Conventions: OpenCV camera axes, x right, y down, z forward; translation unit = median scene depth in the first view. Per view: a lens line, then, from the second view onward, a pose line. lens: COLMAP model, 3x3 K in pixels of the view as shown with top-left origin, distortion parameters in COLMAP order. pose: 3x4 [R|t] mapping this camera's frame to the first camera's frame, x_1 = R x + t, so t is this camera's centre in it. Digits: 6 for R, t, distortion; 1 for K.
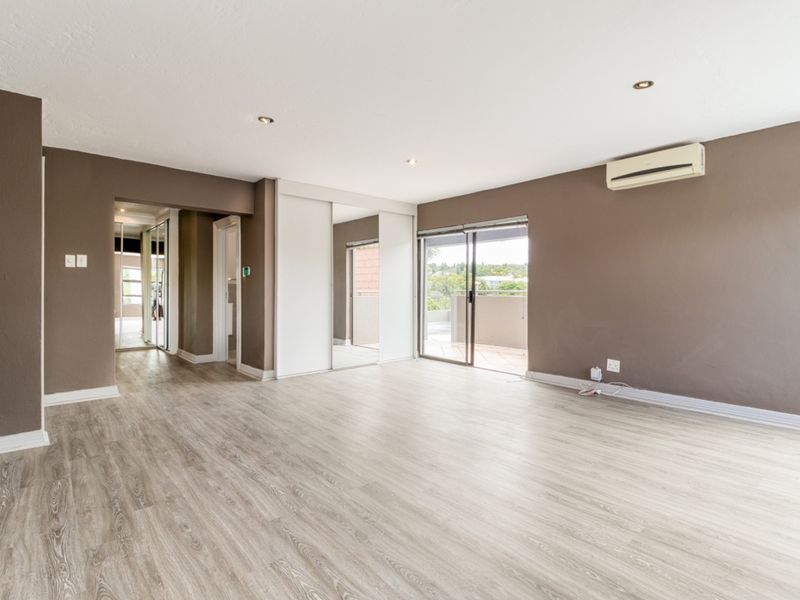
lens RADIAL K [[358.0, 0, 403.2], [0, 358.0, 301.2], [0, 0, 1]] dist [-0.003073, -0.000168]
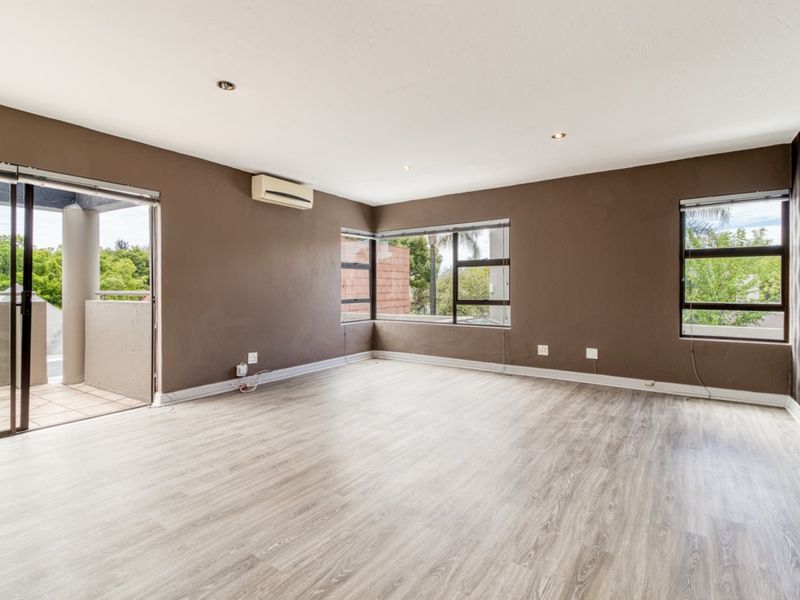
lens RADIAL K [[358.0, 0, 403.2], [0, 358.0, 301.2], [0, 0, 1]] dist [-0.003073, -0.000168]
pose [[-0.104913, -0.039215, 0.993708, -1.277050], [0.036505, 0.998397, 0.043255, -0.057855], [-0.993811, 0.040813, -0.103313, 1.516147]]
